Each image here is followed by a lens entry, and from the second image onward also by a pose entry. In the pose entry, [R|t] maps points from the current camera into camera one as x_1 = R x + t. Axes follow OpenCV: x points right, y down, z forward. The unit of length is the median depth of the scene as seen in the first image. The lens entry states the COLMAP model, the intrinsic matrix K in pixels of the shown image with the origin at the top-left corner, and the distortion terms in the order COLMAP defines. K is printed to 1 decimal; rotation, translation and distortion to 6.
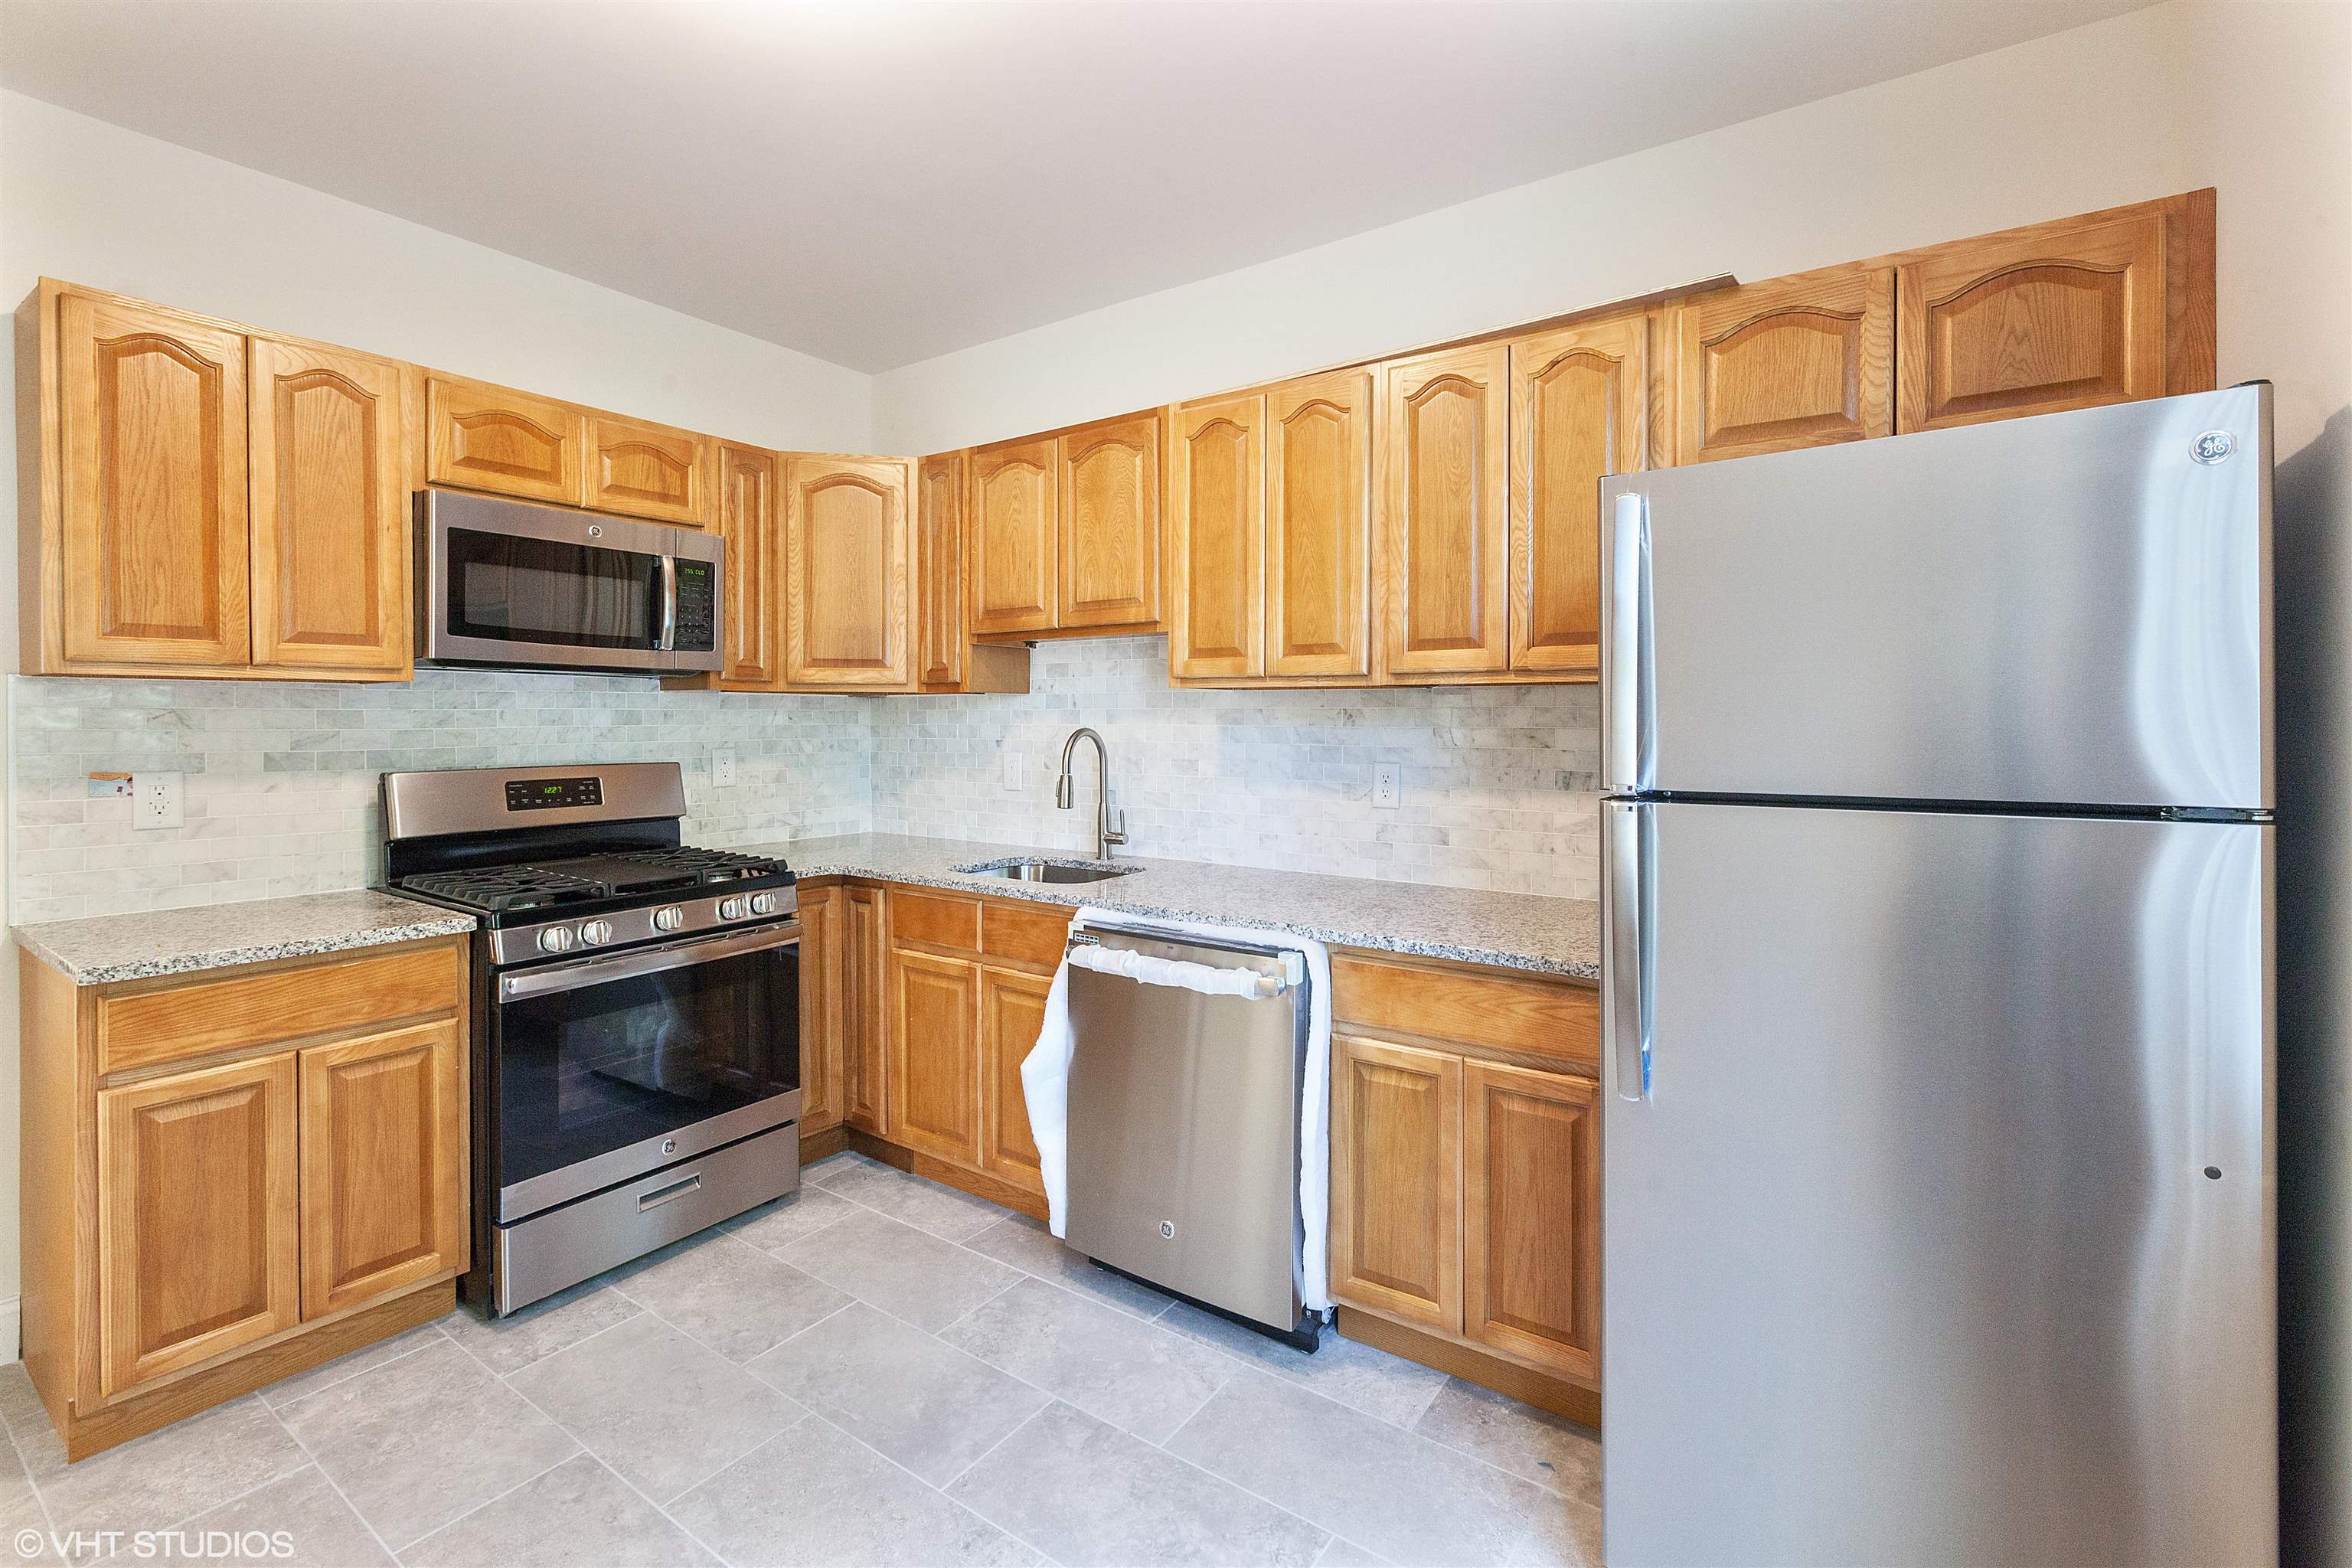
lens RADIAL K [[1063.3, 0, 1169.8], [0, 1063.3, 722.8], [0, 0, 1]] dist [-0.001426, 0.000034]
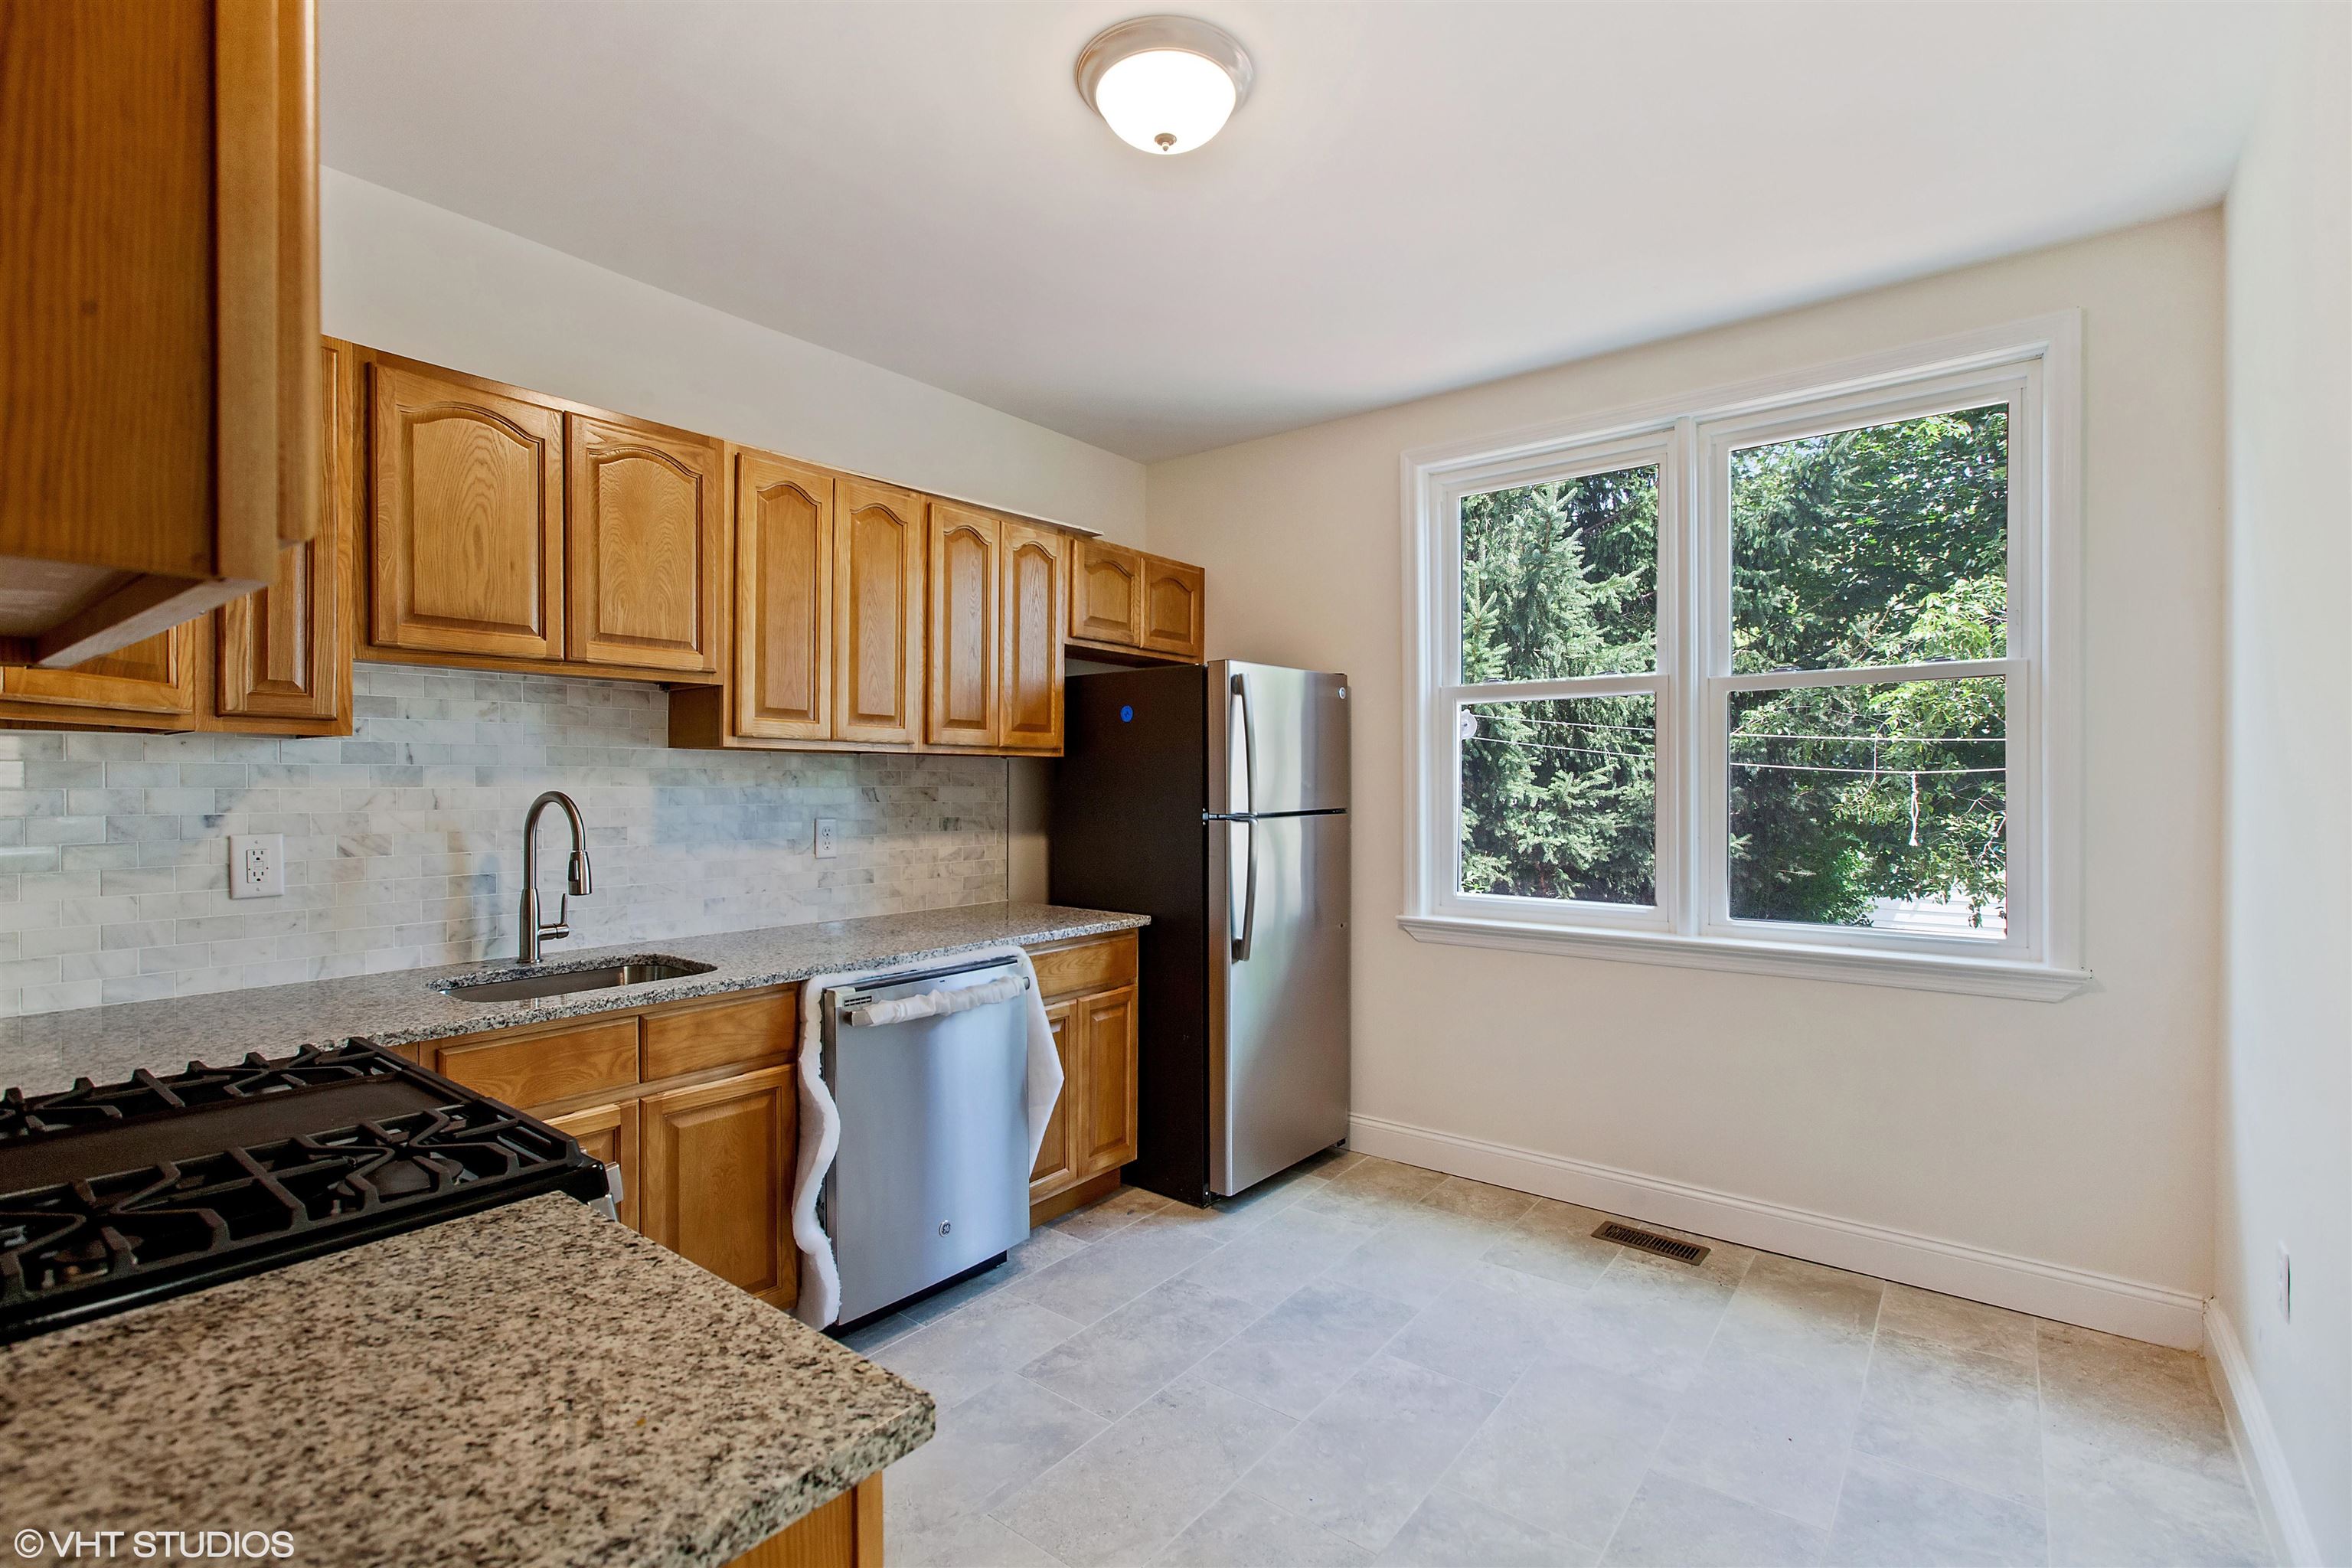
lens RADIAL K [[1063.3, 0, 1180.2], [0, 1063.3, 781.2], [0, 0, 1]] dist [-0.001426, 0.000034]
pose [[0.043802, 0.000224, 0.999040, -0.972921], [0.004678, 0.999989, -0.000430, 0.000016], [-0.999029, 0.004693, 0.043801, 0.600249]]
